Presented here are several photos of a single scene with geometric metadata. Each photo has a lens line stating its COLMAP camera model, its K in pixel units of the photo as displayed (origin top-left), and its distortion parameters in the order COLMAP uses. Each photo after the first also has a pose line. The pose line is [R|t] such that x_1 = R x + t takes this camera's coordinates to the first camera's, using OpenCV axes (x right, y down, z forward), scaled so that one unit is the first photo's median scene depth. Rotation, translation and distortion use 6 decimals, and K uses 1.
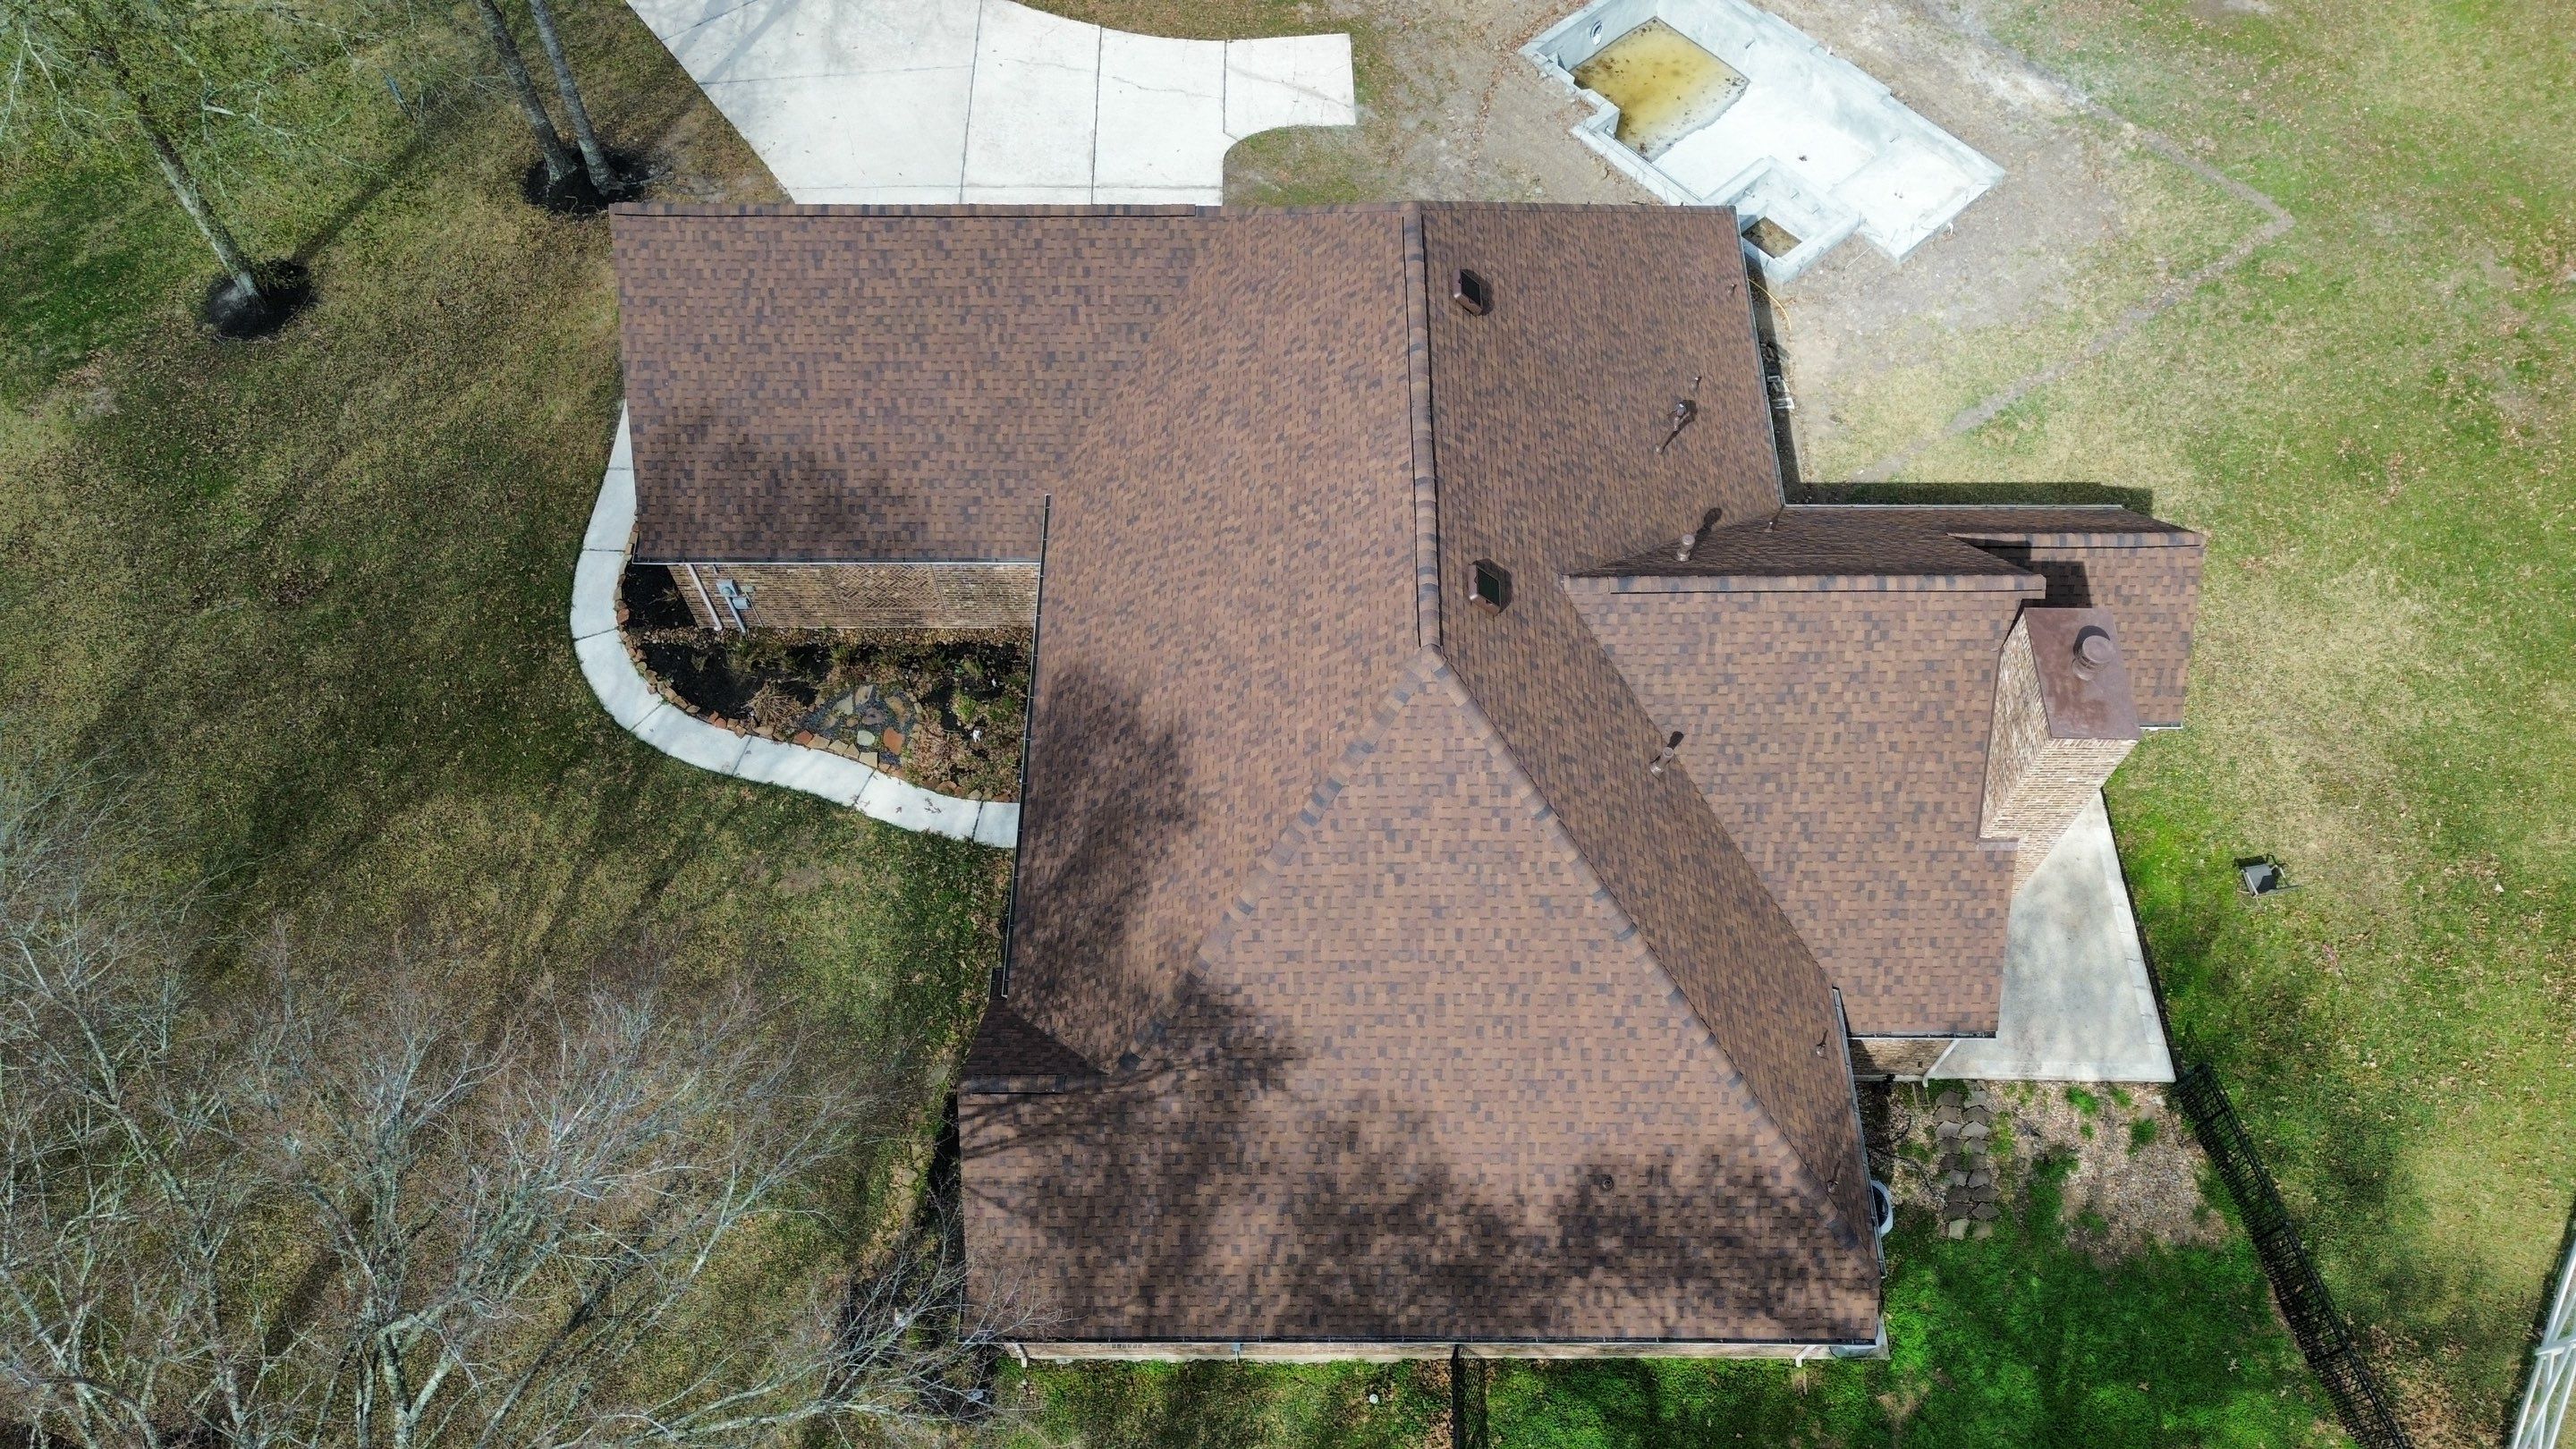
lens RADIAL K [[1819.0, 0, 1293.5], [0, 1819.0, 724.2], [0, 0, 1]] dist [0.085571, -0.091039]
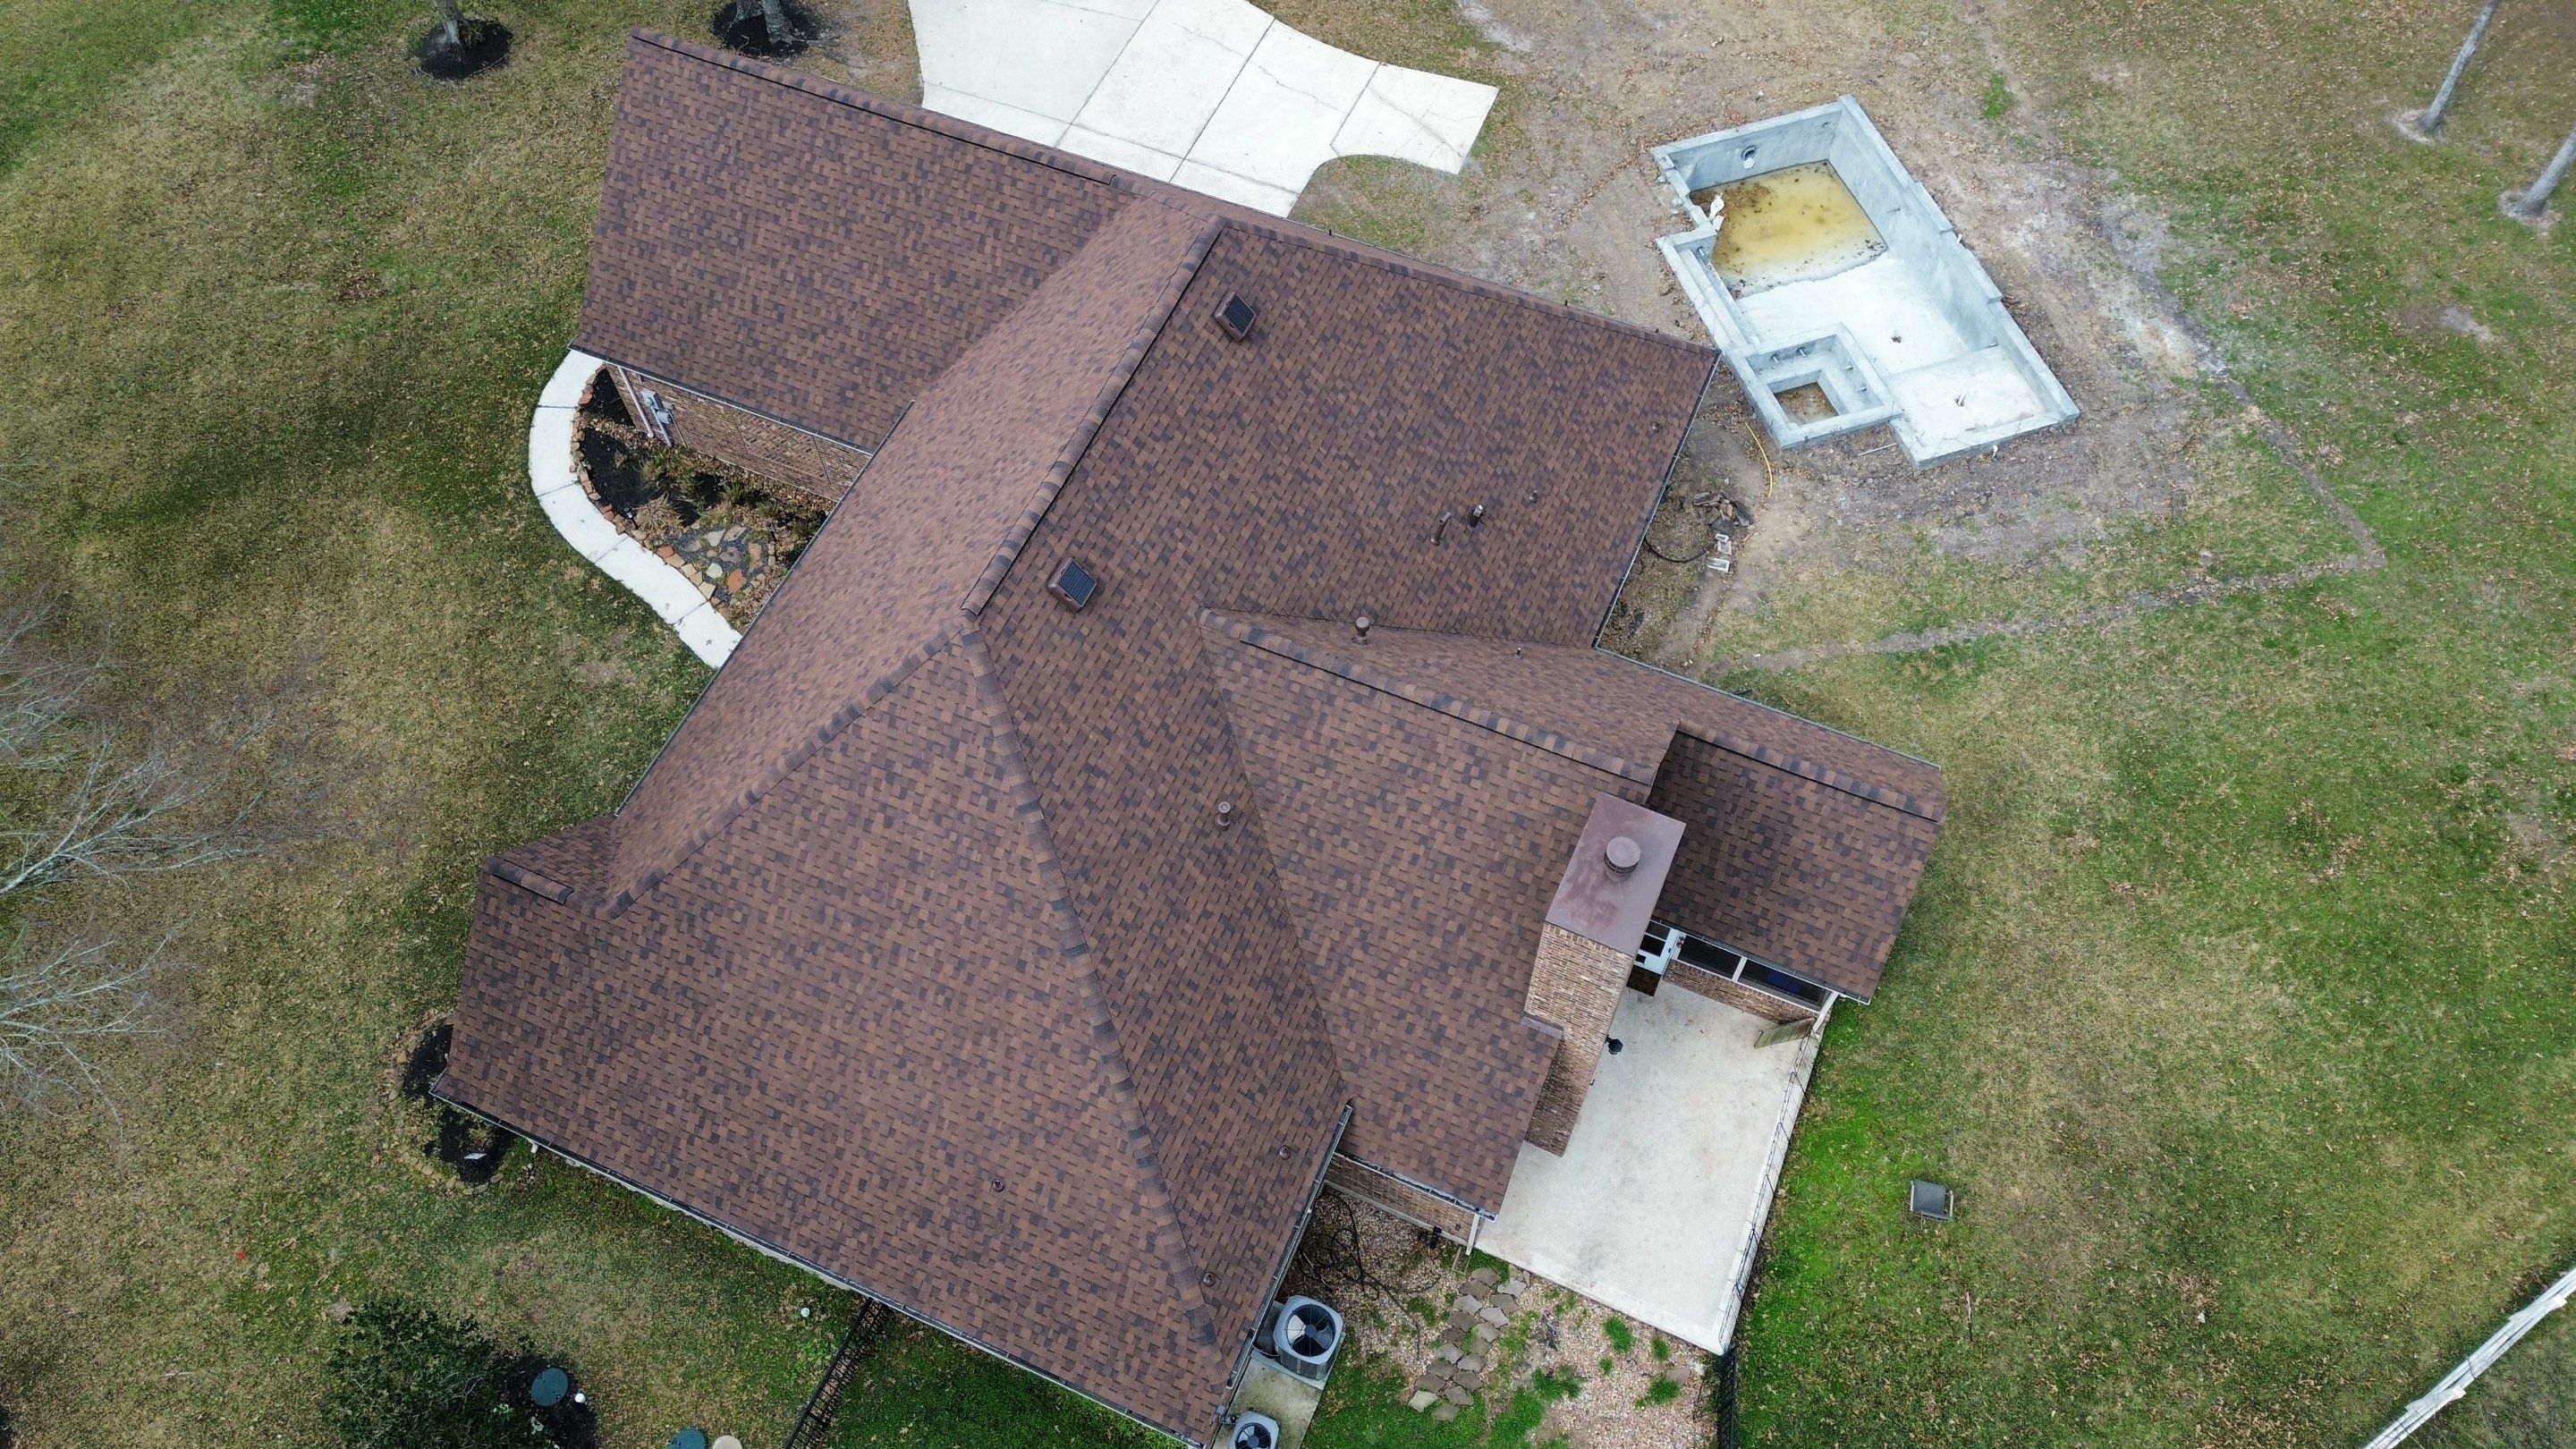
lens RADIAL K [[1819.0, 0, 1293.5], [0, 1819.0, 724.2], [0, 0, 1]] dist [0.085571, -0.091039]
pose [[0.916358, 0.338071, -0.214468, 0.359365], [-0.341412, 0.939646, 0.022434, -0.051125], [0.209109, 0.052664, 0.976473, 0.033011]]
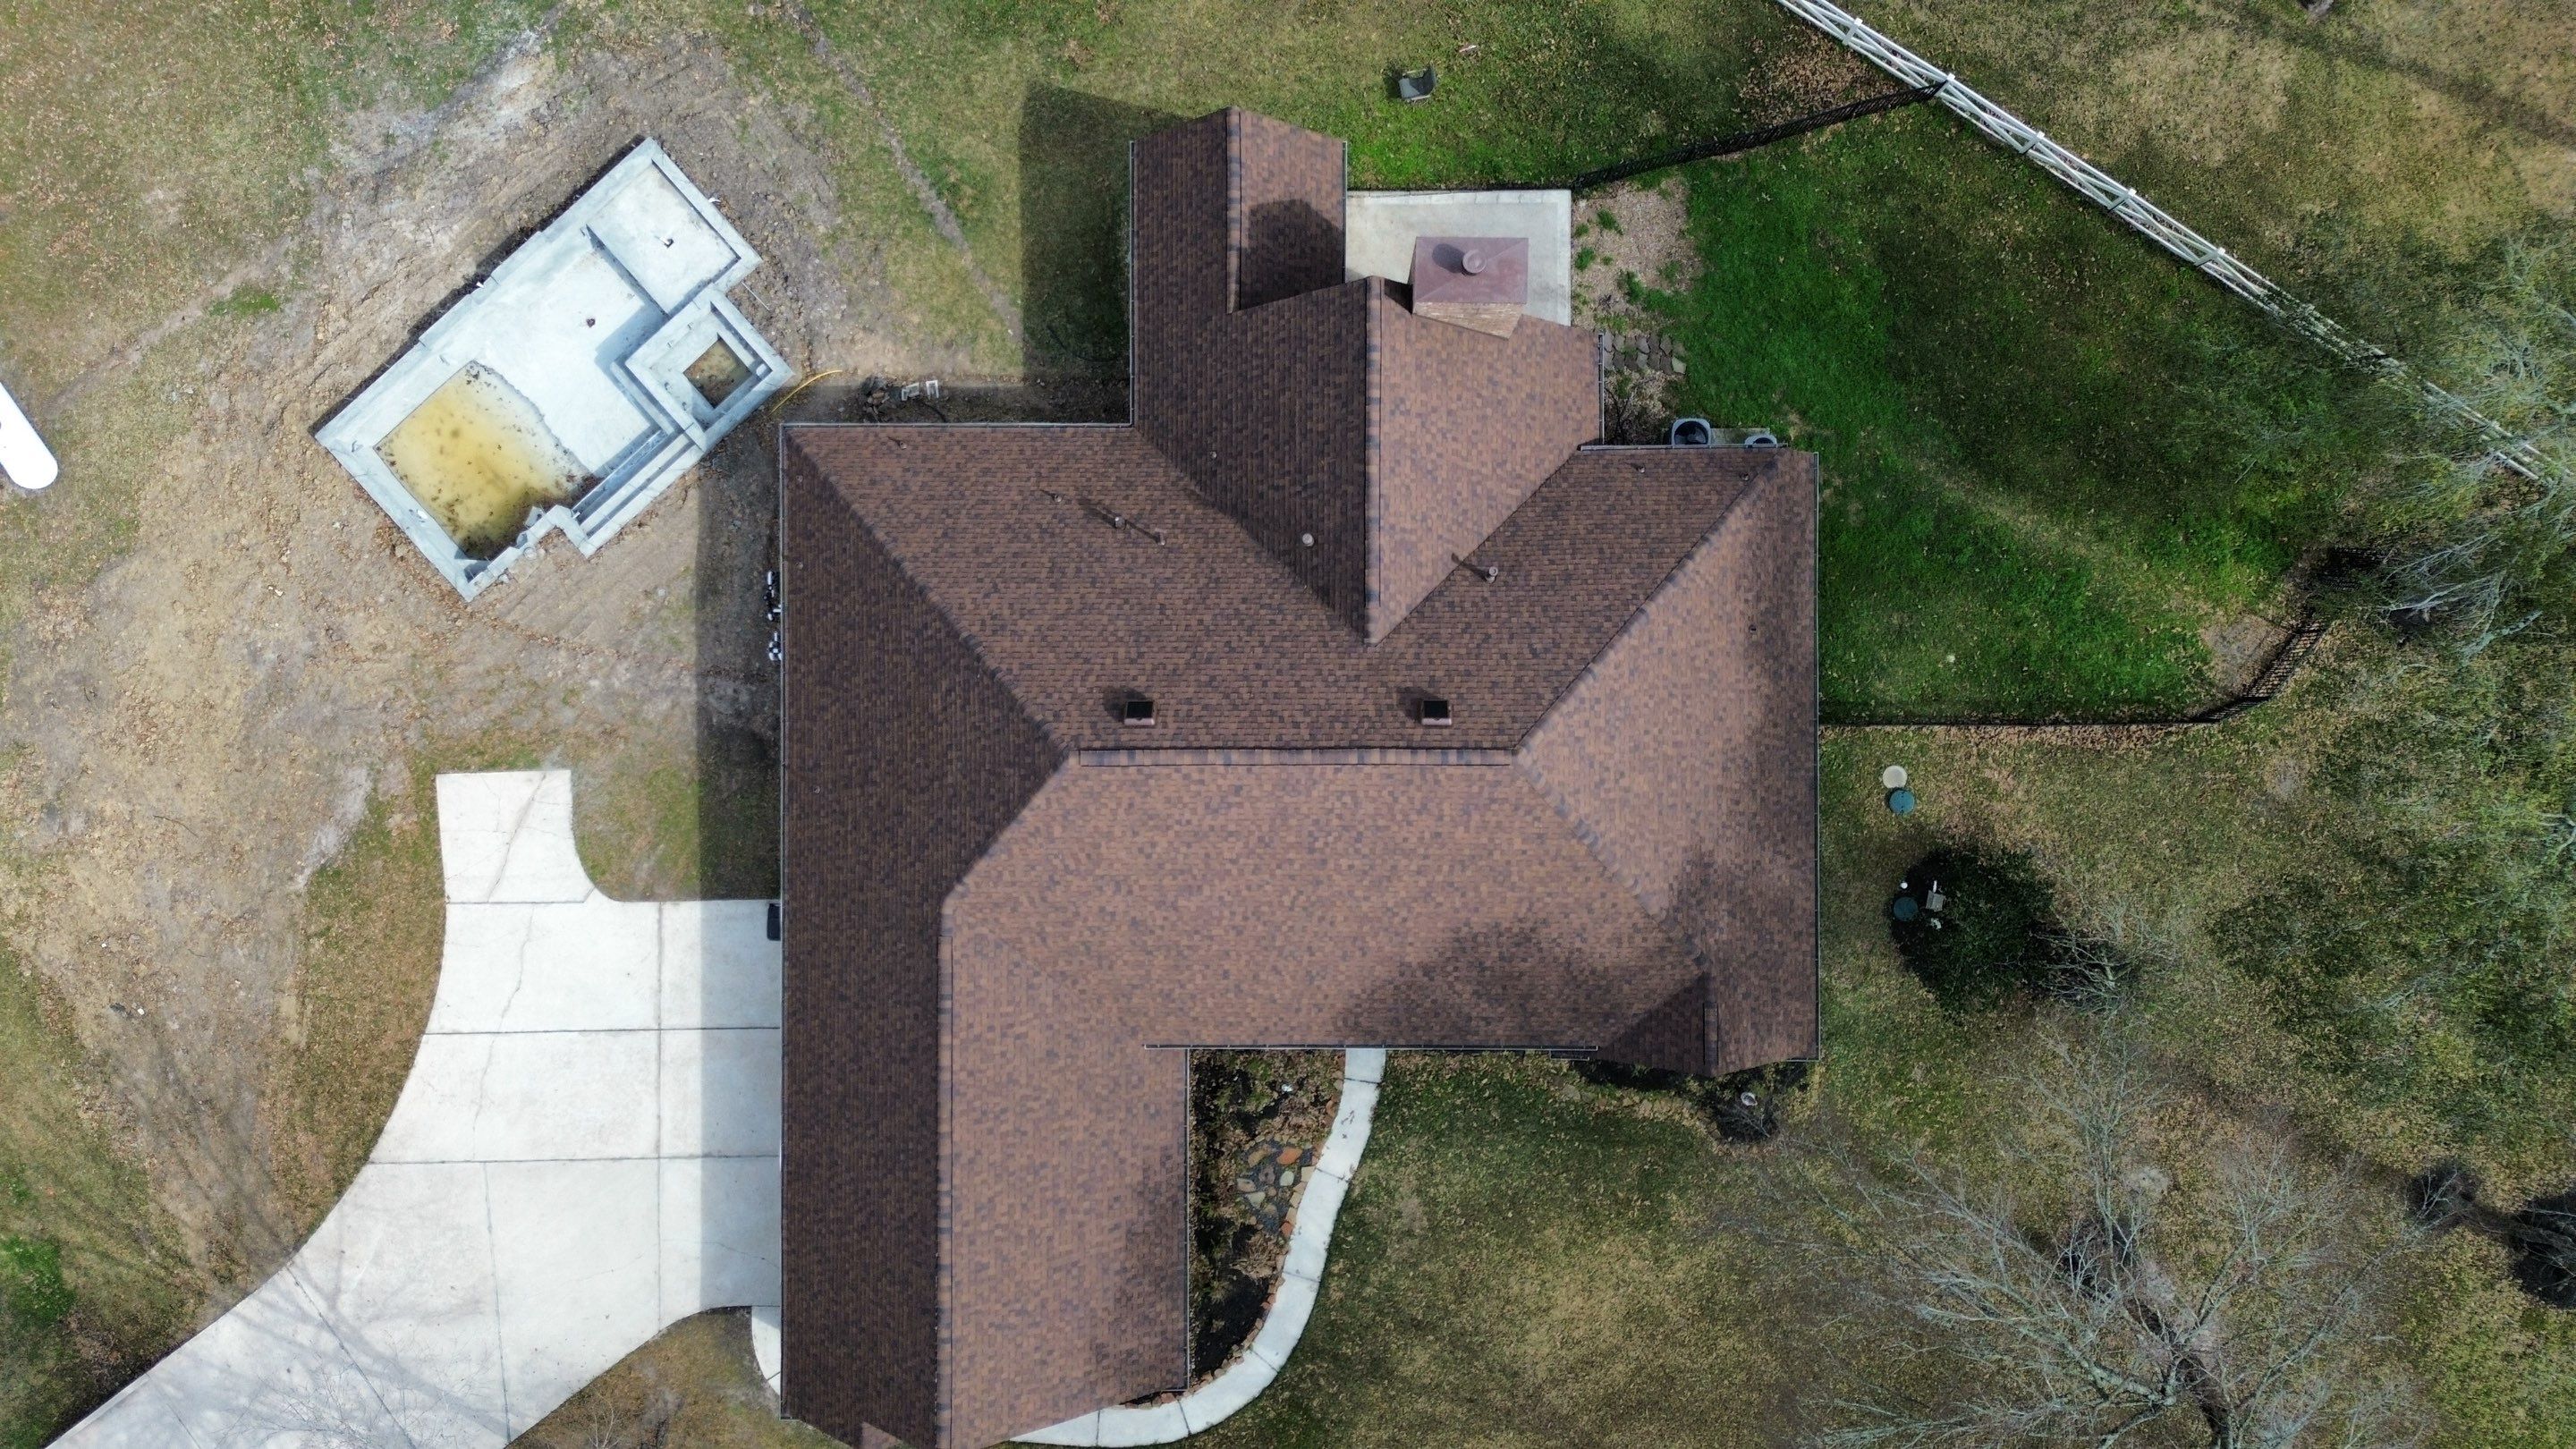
lens RADIAL K [[1839.4, 0, 1280.3], [0, 1839.4, 730.7], [0, 0, 1]] dist [0.095453, -0.084305]
pose [[-0.002106, -0.999983, 0.005467, 0.065468], [0.873526, 0.000822, 0.486776, -0.648714], [-0.486772, 0.005801, 0.873510, -0.096318]]
